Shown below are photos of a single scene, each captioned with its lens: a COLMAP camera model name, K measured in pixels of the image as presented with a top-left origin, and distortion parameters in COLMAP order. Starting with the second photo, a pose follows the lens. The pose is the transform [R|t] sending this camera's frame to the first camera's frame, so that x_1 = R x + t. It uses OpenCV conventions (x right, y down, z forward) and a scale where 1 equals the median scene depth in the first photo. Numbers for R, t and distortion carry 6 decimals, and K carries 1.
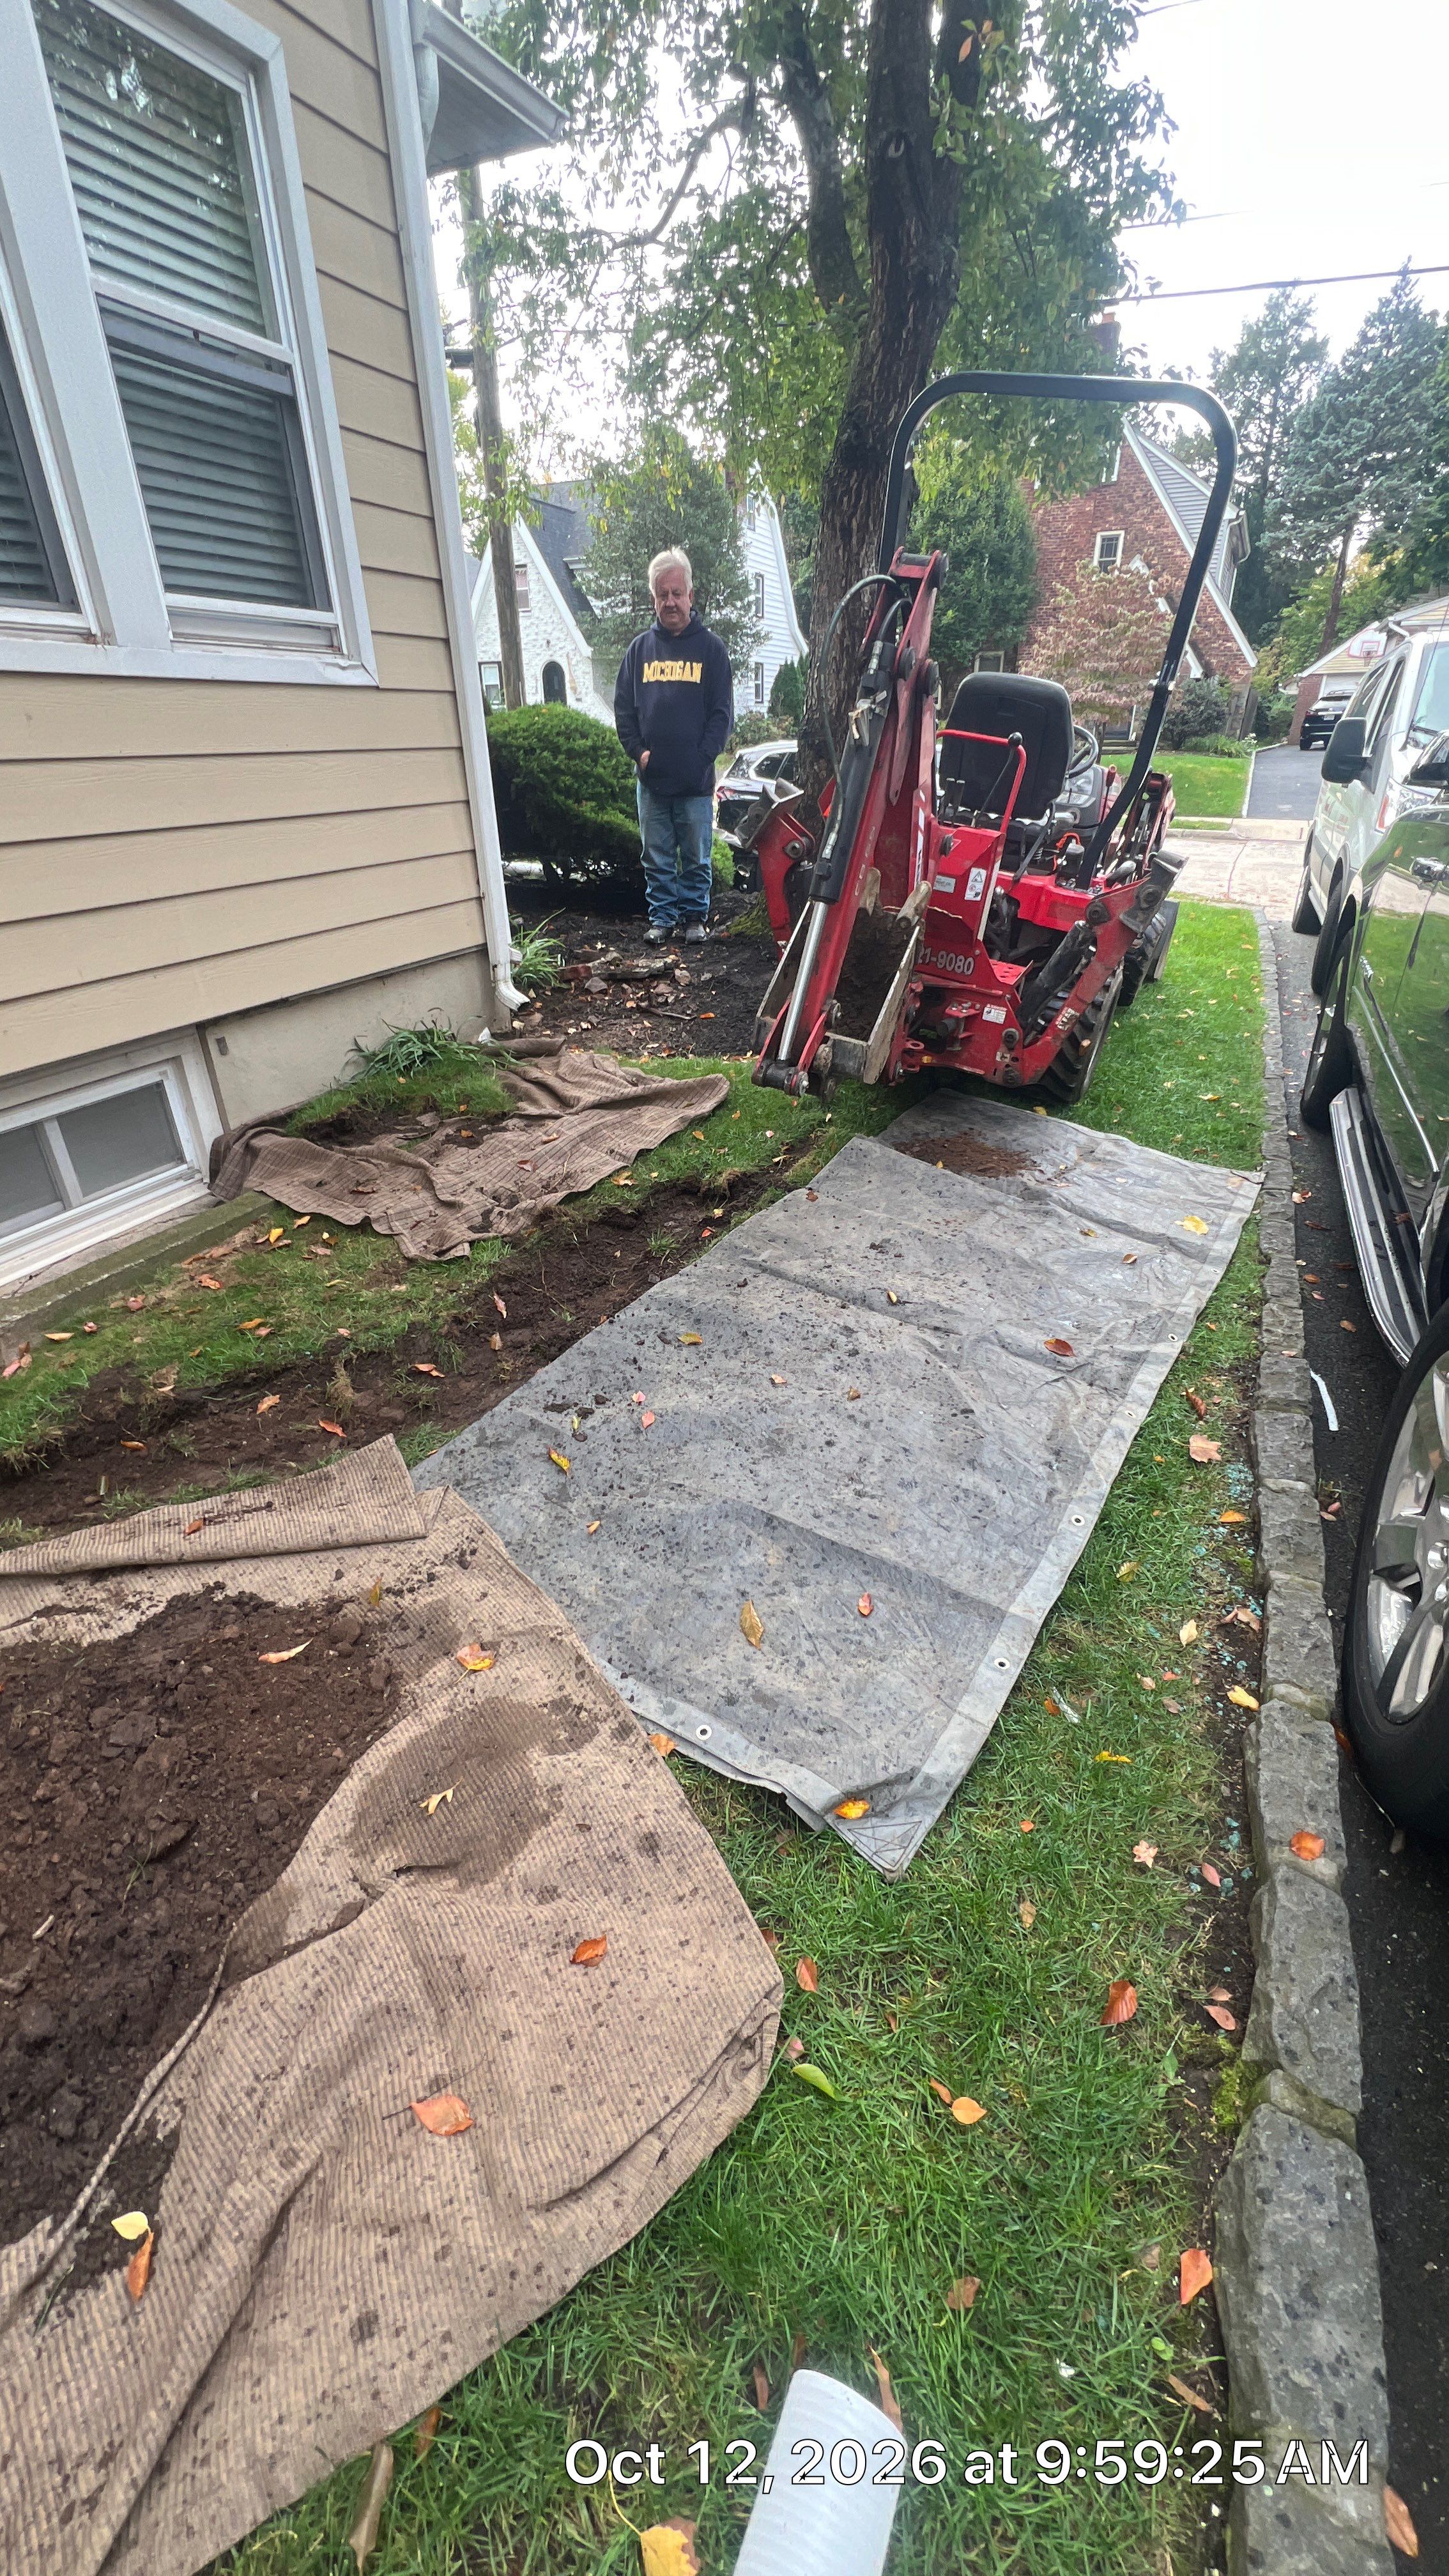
lens RADIAL K [[1012.5, 0, 728.4], [0, 1012.5, 1293.8], [0, 0, 1]] dist [-0.008408, 0.001966]
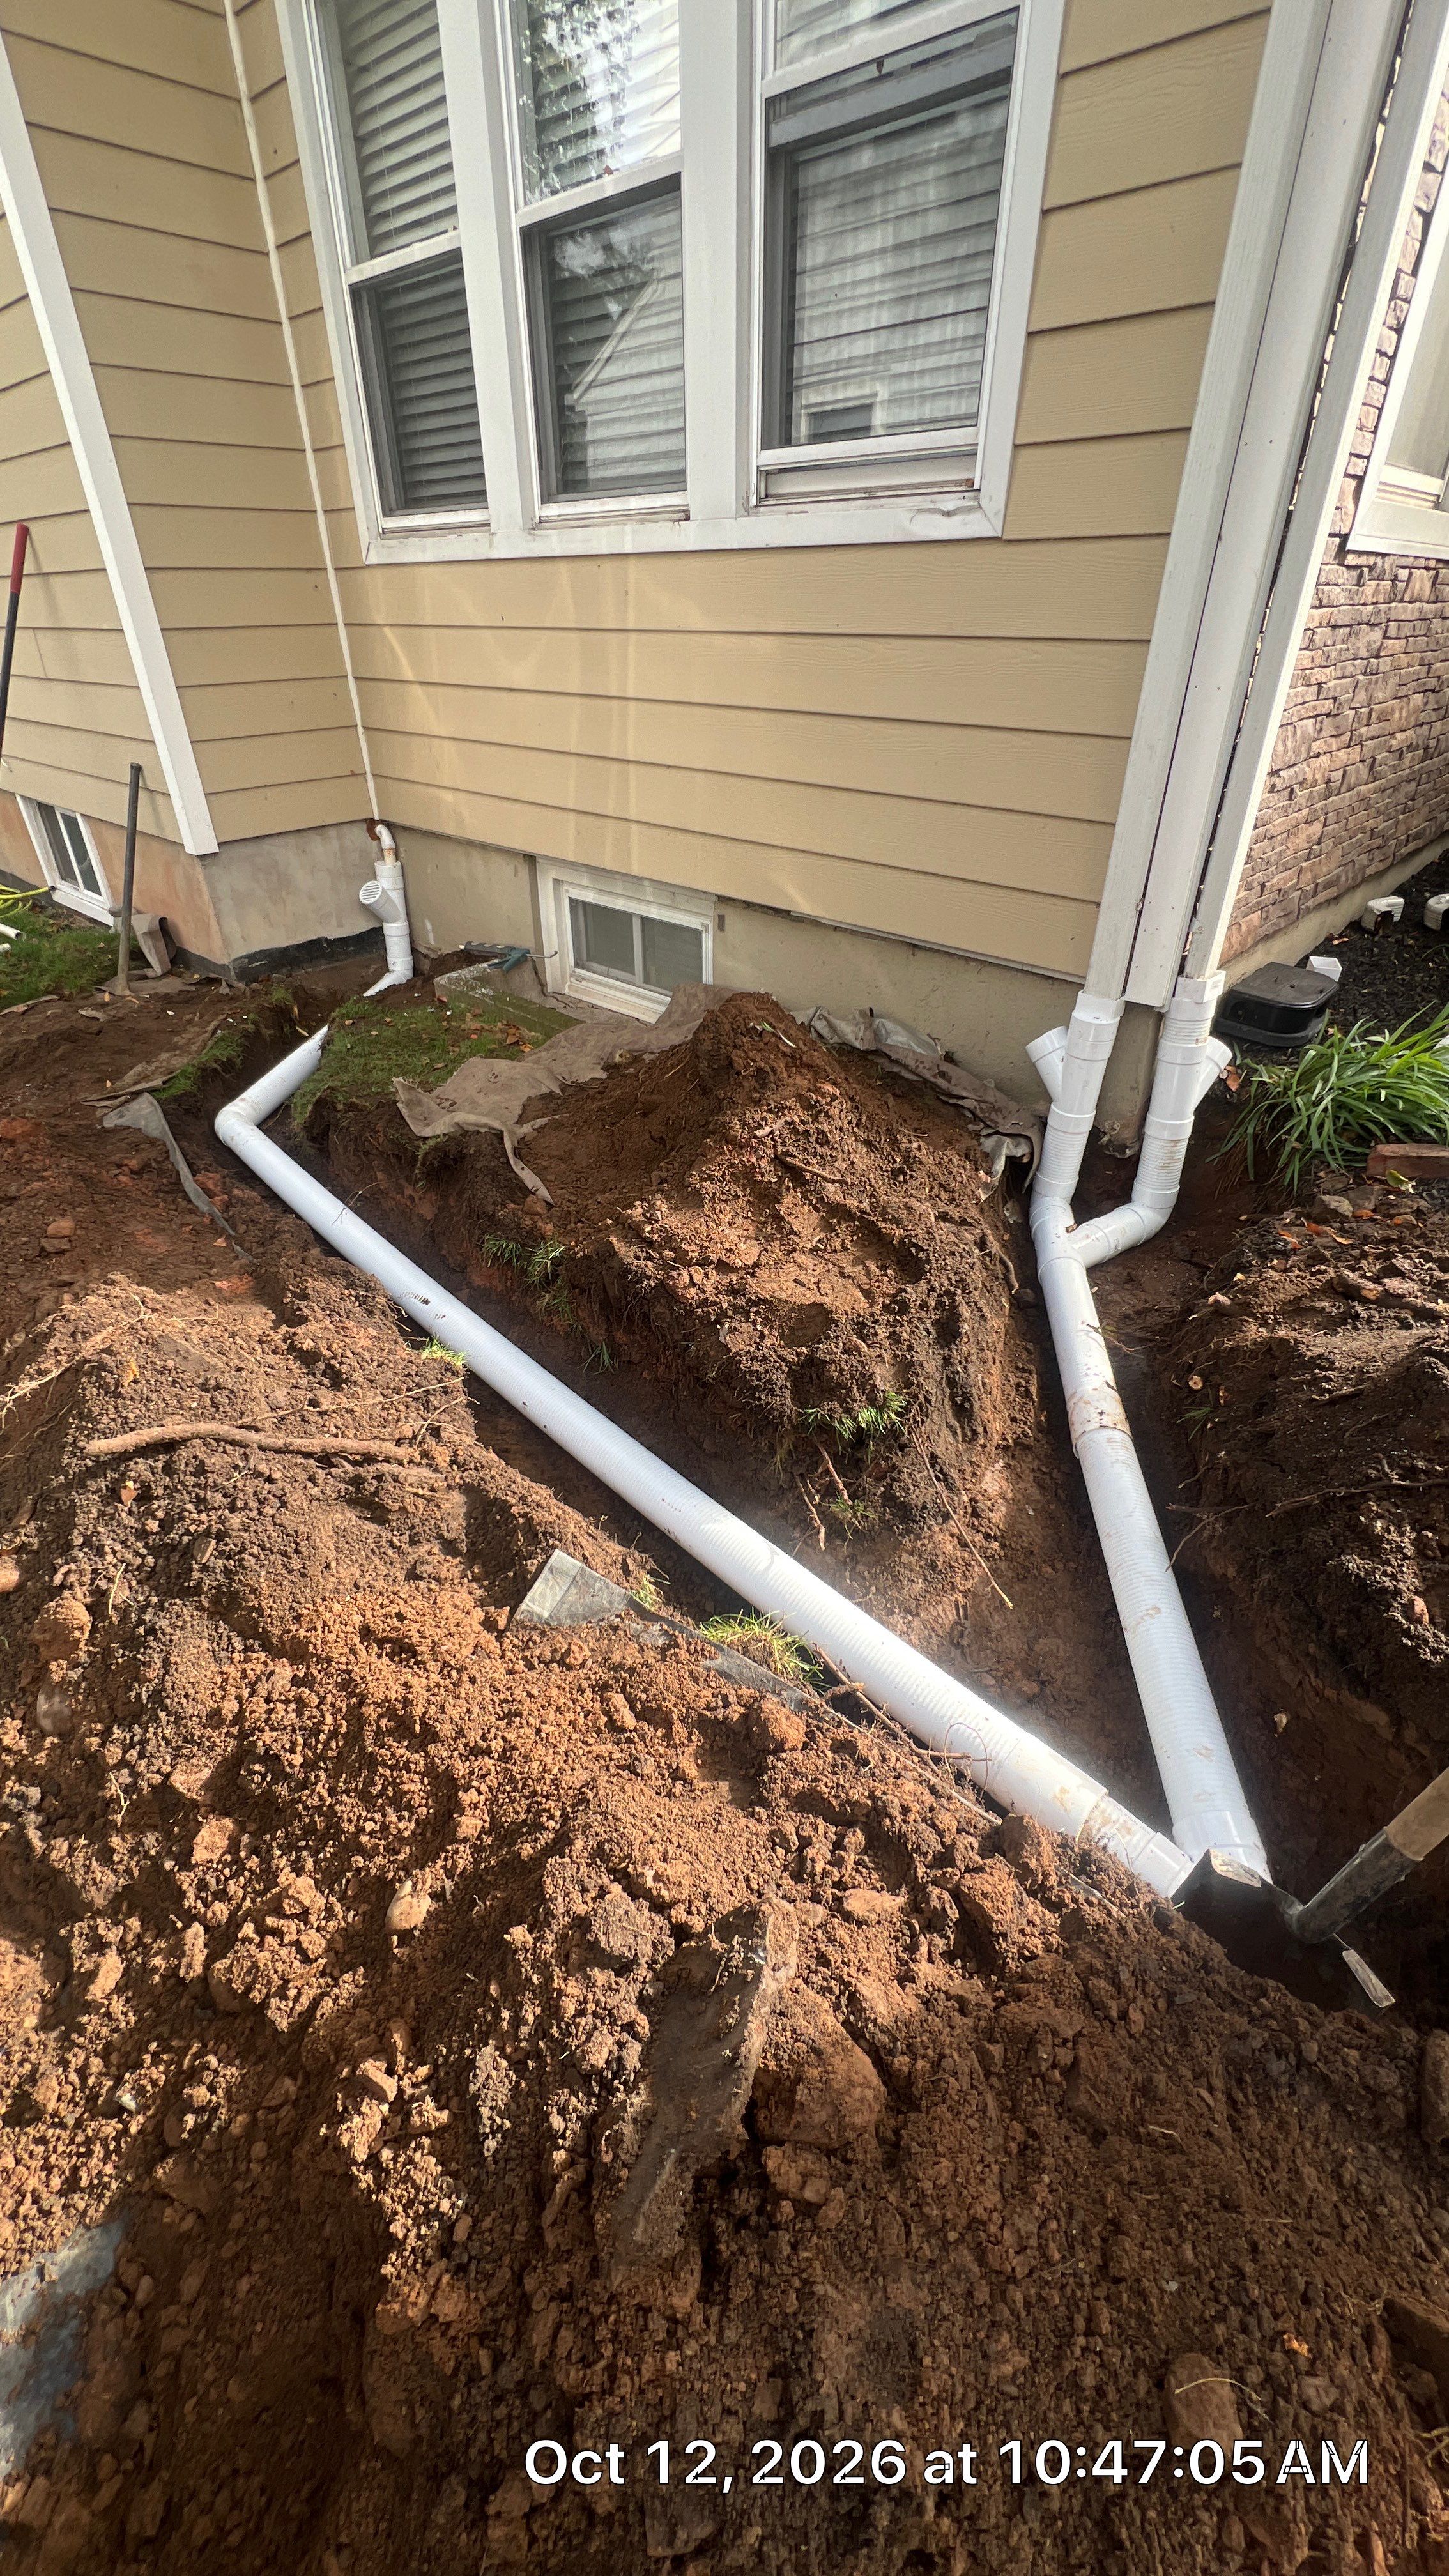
lens RADIAL K [[1012.5, 0, 716.5], [0, 1012.5, 1288.0], [0, 0, 1]] dist [-0.008408, 0.001966]
pose [[-0.313883, 0.546674, -0.776289, 0.427055], [-0.449456, 0.634647, 0.628659, -0.543849], [0.836341, 0.546234, 0.046501, 0.947620]]
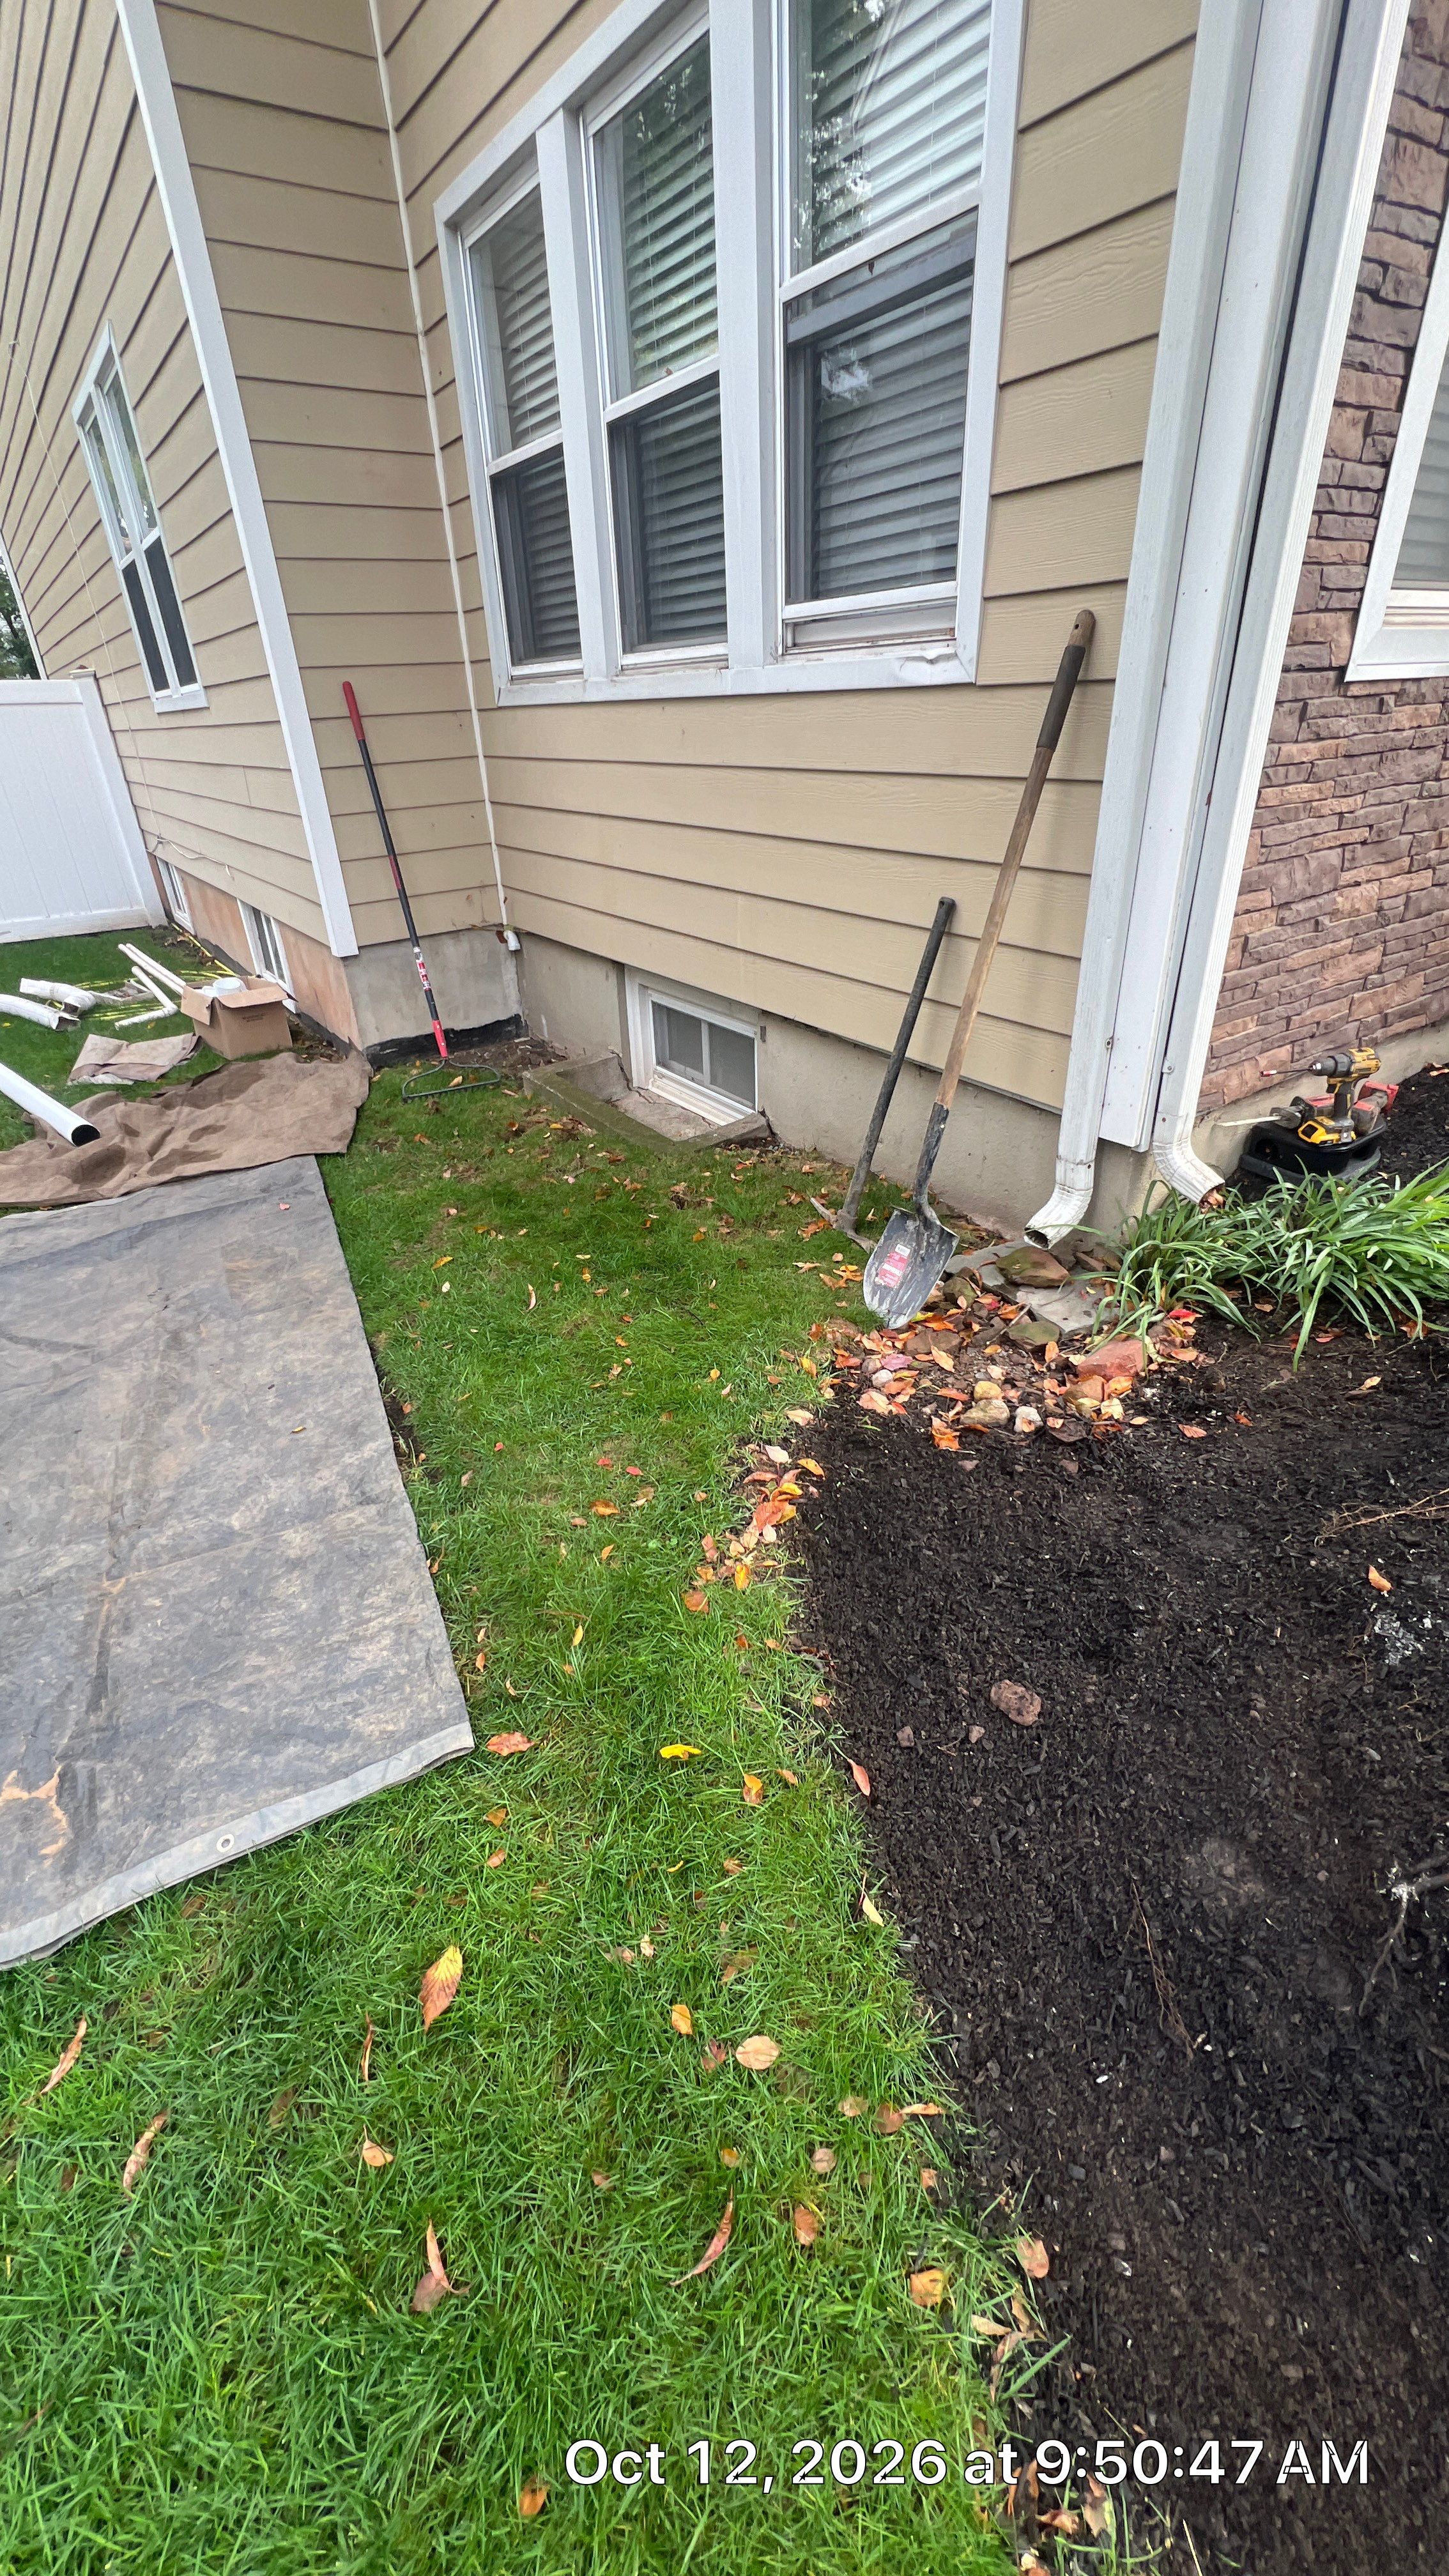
lens RADIAL K [[1012.5, 0, 718.0], [0, 1012.5, 1289.6], [0, 0, 1]] dist [-0.008408, 0.001966]
pose [[-0.511479, 0.460811, -0.725288, 0.354635], [-0.373152, 0.641201, 0.670536, -0.637440], [0.774046, 0.613608, -0.156008, 1.066471]]
